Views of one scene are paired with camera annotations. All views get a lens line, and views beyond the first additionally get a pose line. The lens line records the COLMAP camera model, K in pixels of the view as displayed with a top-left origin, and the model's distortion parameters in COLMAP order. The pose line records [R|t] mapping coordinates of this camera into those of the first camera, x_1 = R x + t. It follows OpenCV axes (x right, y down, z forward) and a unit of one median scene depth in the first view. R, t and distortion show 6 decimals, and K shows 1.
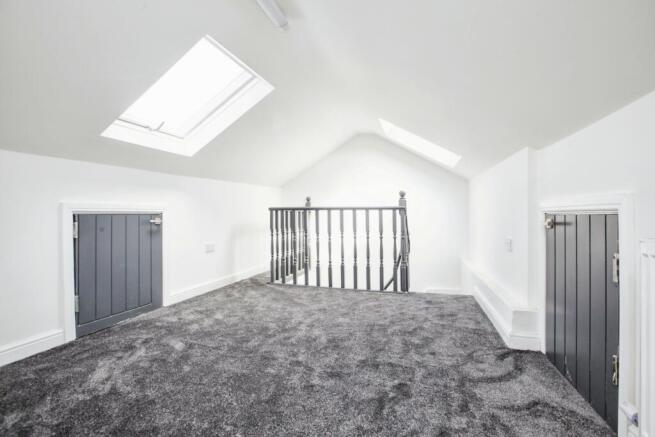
lens RADIAL K [[315.1, 0, 327.5], [0, 315.1, 216.5], [0, 0, 1]] dist [-0.016734, 0.011968]
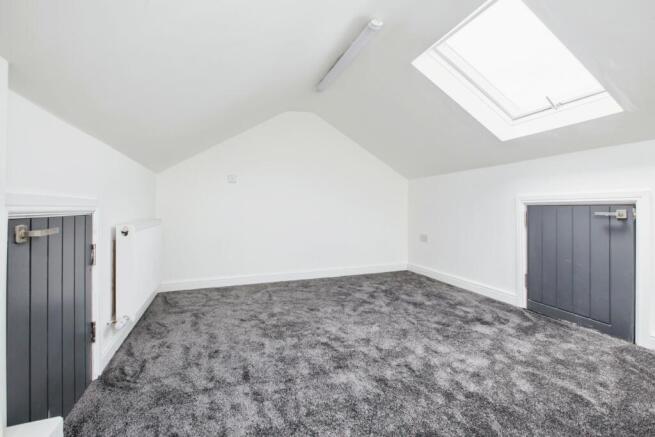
lens RADIAL K [[315.1, 0, 327.5], [0, 315.1, 213.8], [0, 0, 1]] dist [-0.016734, 0.011968]
pose [[-0.819982, 0.009347, -0.572313, 0.408864], [-0.000314, 0.999859, 0.016779, 0.002603], [0.572389, 0.013938, -0.819864, 1.224960]]
